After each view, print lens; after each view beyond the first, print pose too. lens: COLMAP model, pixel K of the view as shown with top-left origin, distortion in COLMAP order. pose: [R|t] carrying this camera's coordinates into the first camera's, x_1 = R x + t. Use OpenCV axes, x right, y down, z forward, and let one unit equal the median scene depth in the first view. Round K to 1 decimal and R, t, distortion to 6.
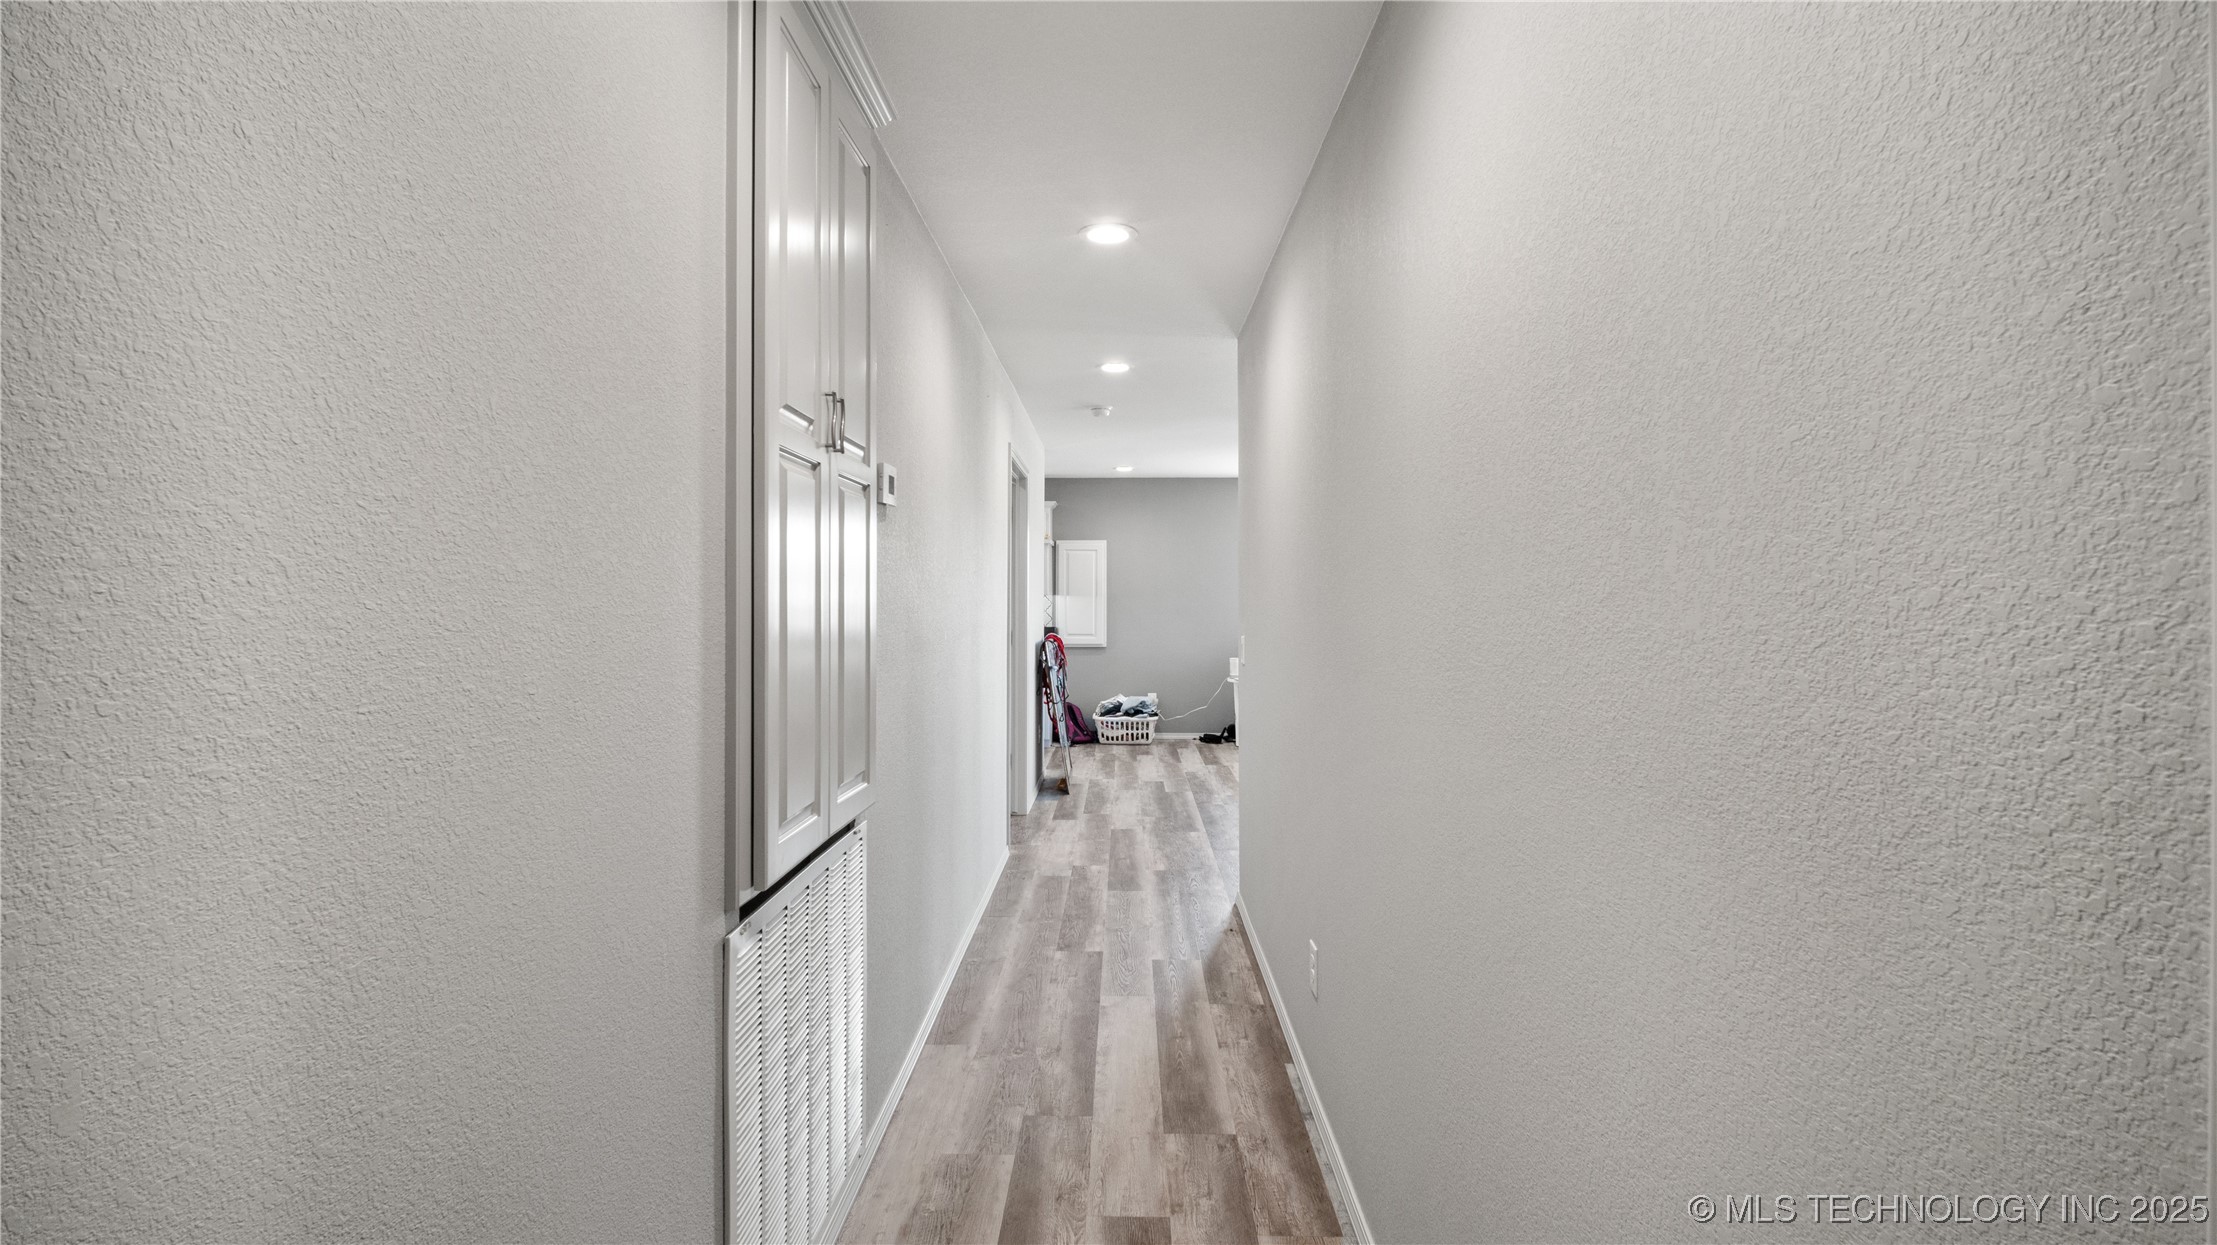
lens RADIAL K [[1023.6, 0, 1102.9], [0, 1023.6, 584.0], [0, 0, 1]] dist [-0.000393, -0.008377]
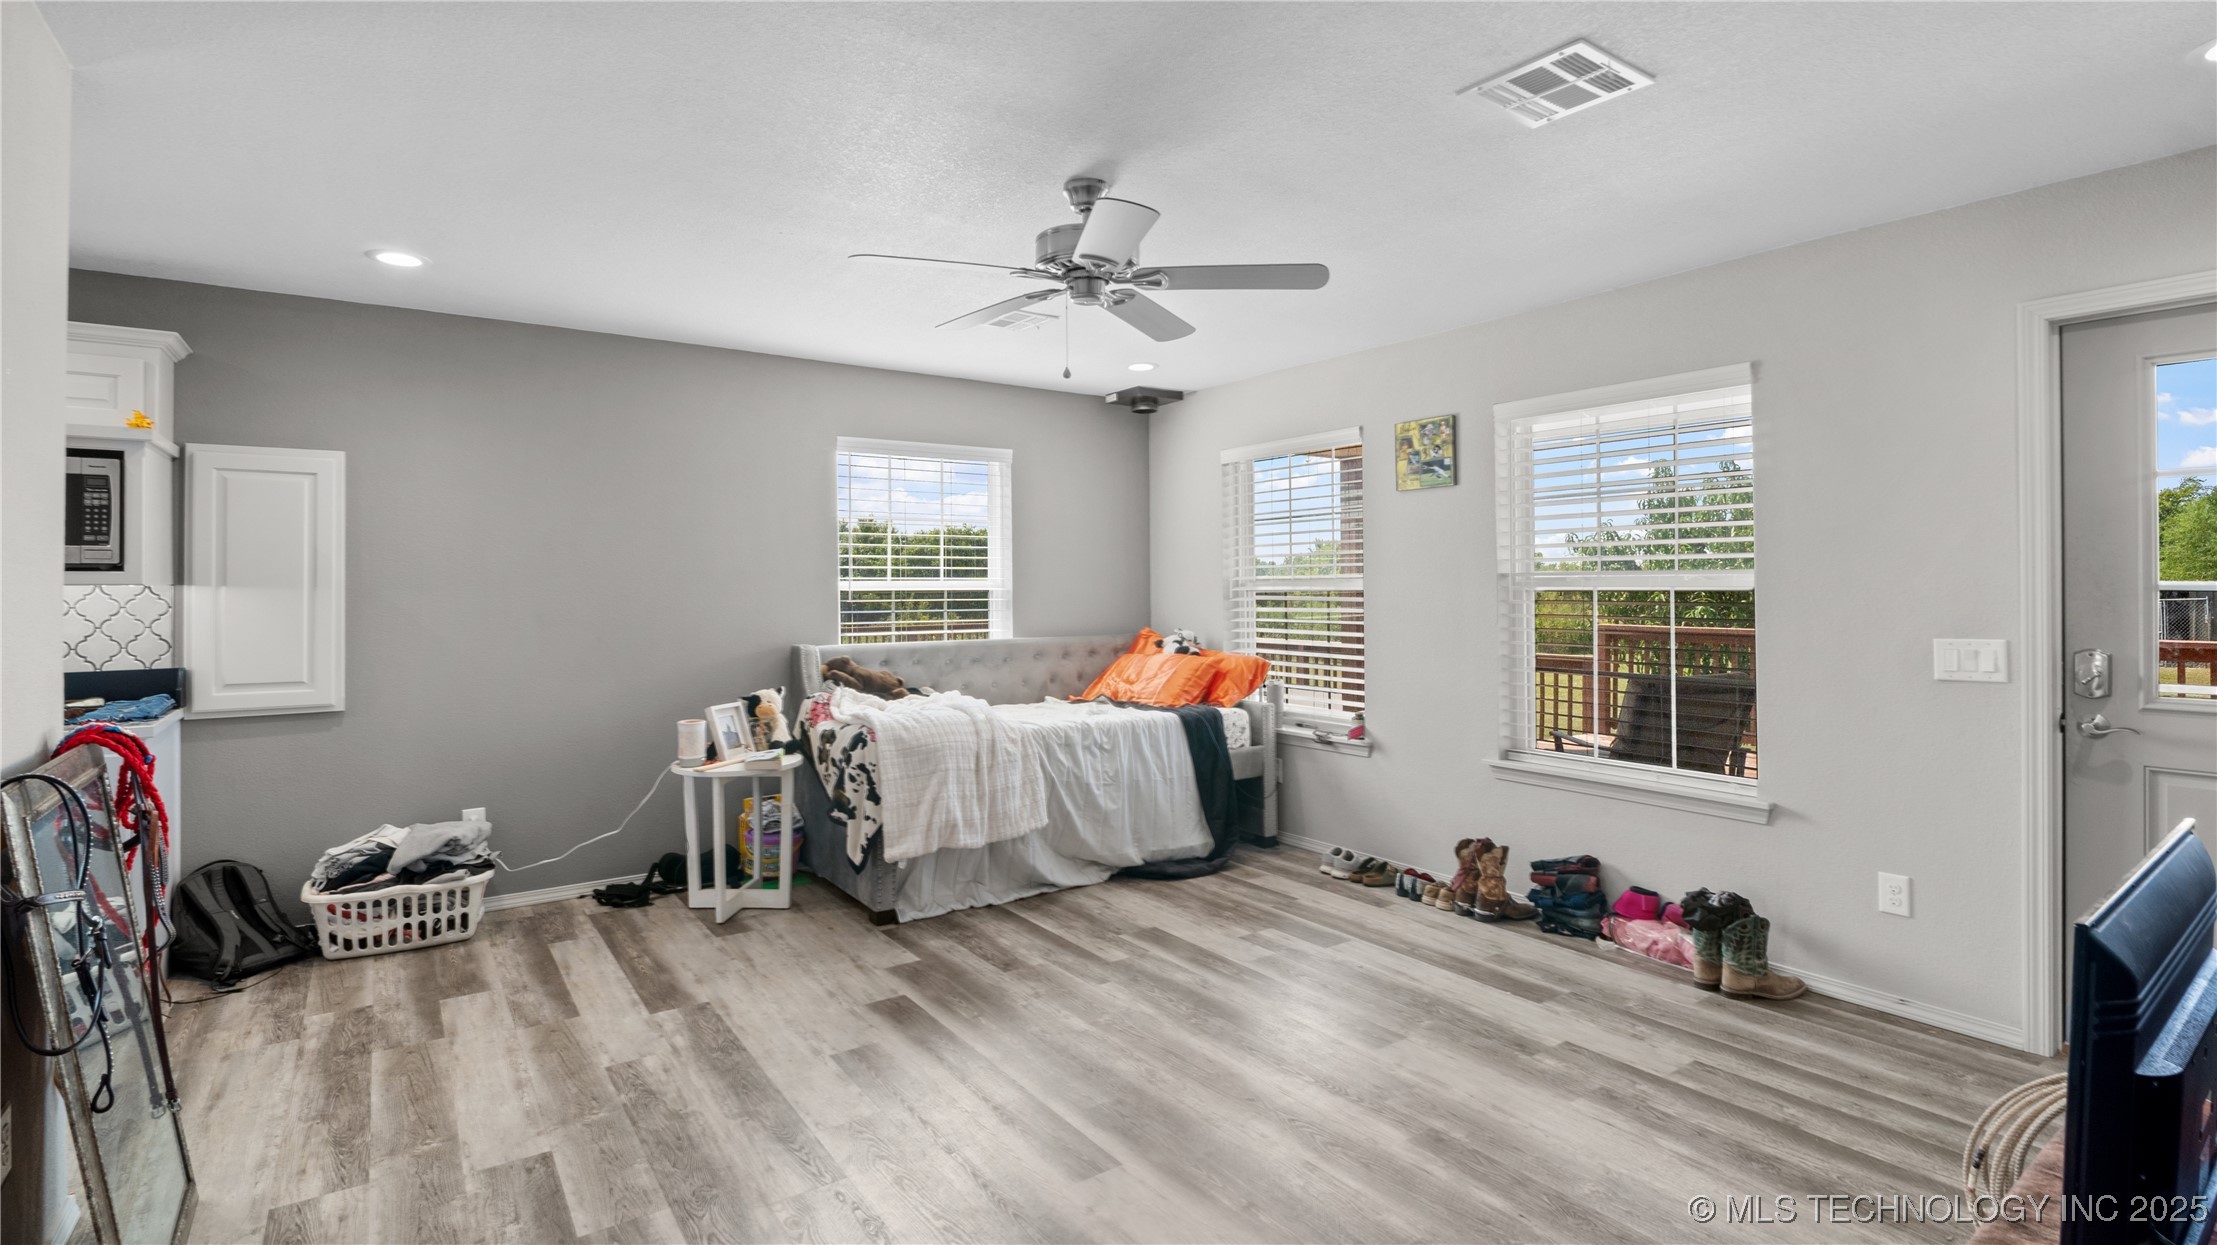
lens RADIAL K [[1023.6, 0, 1102.9], [0, 1023.6, 584.0], [0, 0, 1]] dist [-0.000393, -0.008377]
pose [[0.806470, -0.001665, 0.591273, 0.007060], [-0.004520, 0.999949, 0.008982, 0.005722], [-0.591258, -0.009916, 0.806422, 0.505783]]
